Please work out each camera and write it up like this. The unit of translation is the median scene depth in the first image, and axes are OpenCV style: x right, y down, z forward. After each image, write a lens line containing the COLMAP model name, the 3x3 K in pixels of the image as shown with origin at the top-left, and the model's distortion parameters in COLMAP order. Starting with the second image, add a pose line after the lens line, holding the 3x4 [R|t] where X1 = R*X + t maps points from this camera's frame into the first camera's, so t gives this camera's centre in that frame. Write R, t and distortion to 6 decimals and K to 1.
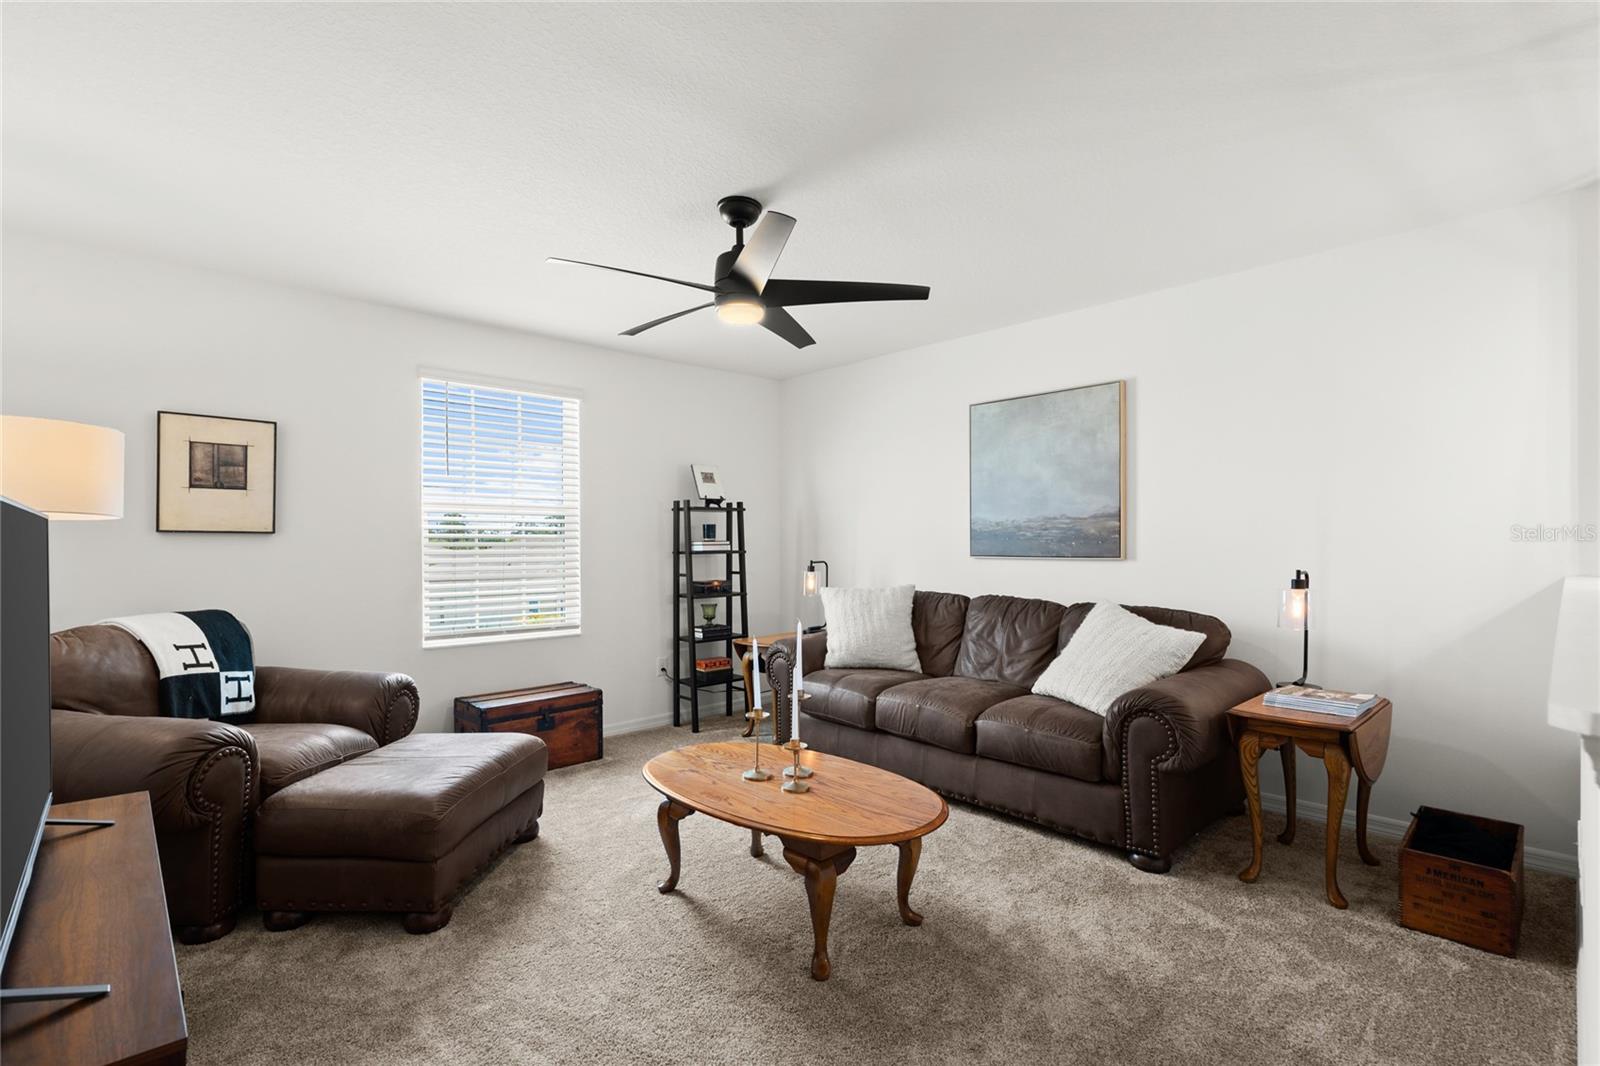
lens RADIAL K [[722.0, 0, 808.9], [0, 722.0, 530.9], [0, 0, 1]] dist [0.001810, 0.000398]
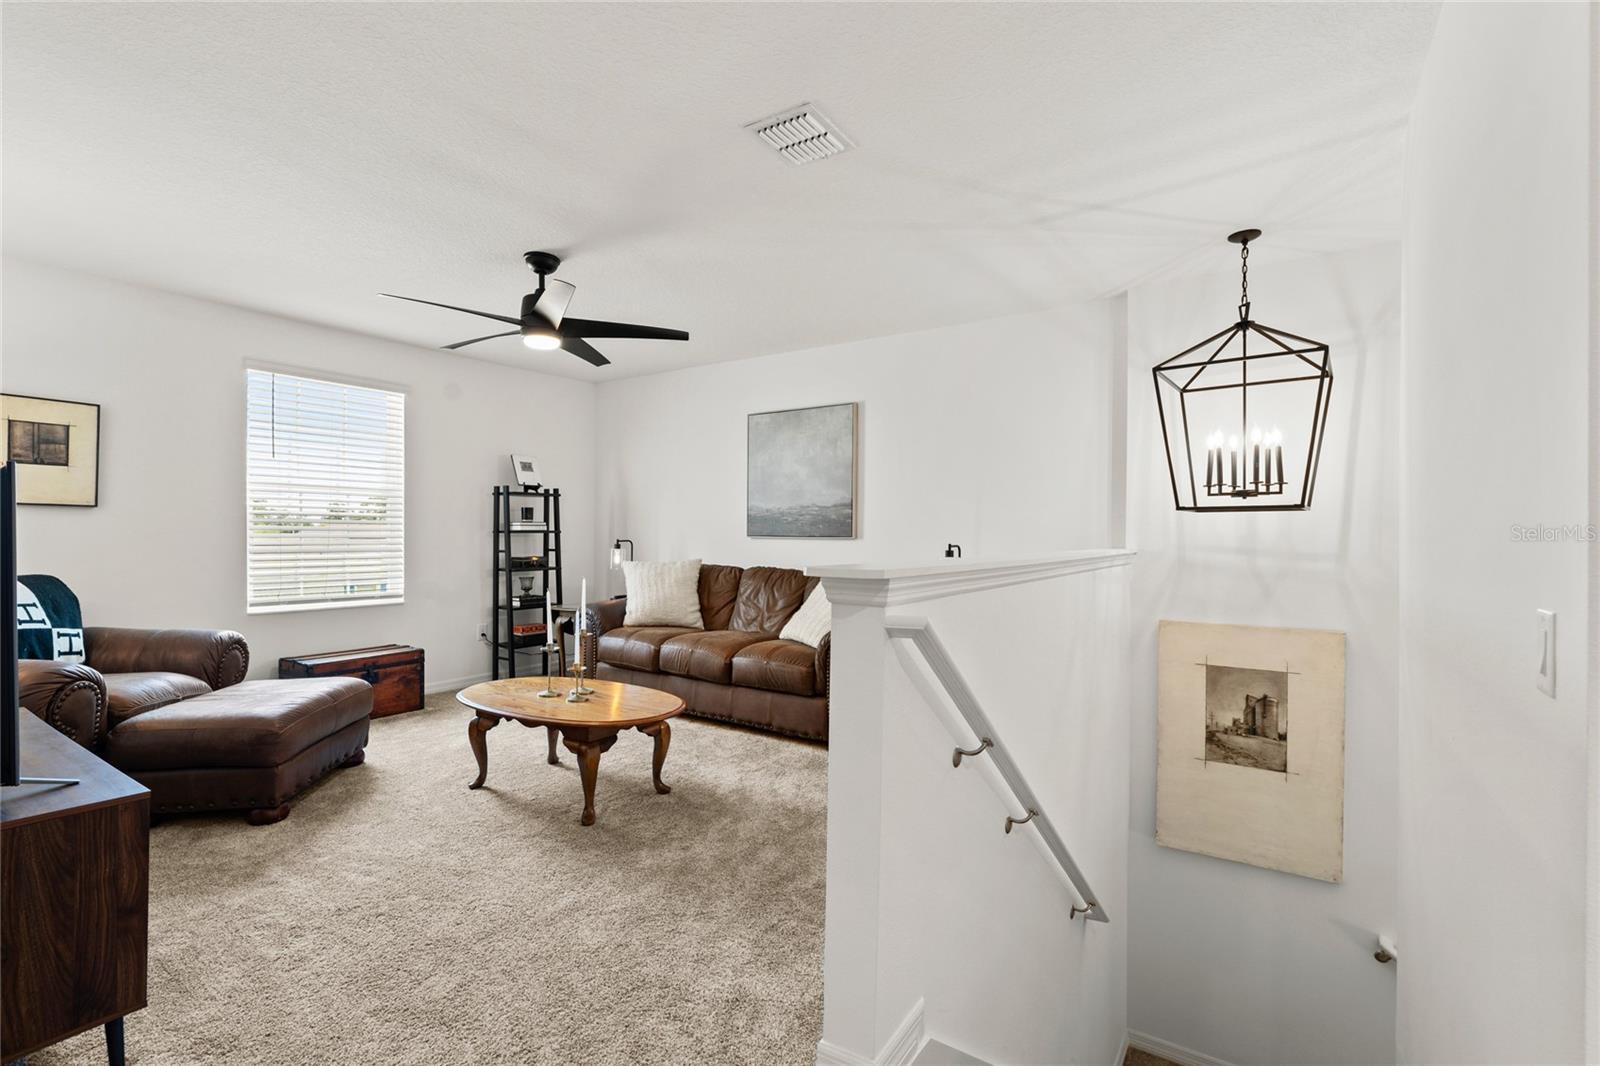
lens RADIAL K [[722.0, 0, 808.9], [0, 722.0, 530.9], [0, 0, 1]] dist [0.001810, 0.000398]
pose [[0.978937, 0.011364, 0.203847, 0.093264], [-0.013607, 0.999861, 0.009606, 0.015380], [-0.203709, -0.012177, 0.978956, -0.300473]]
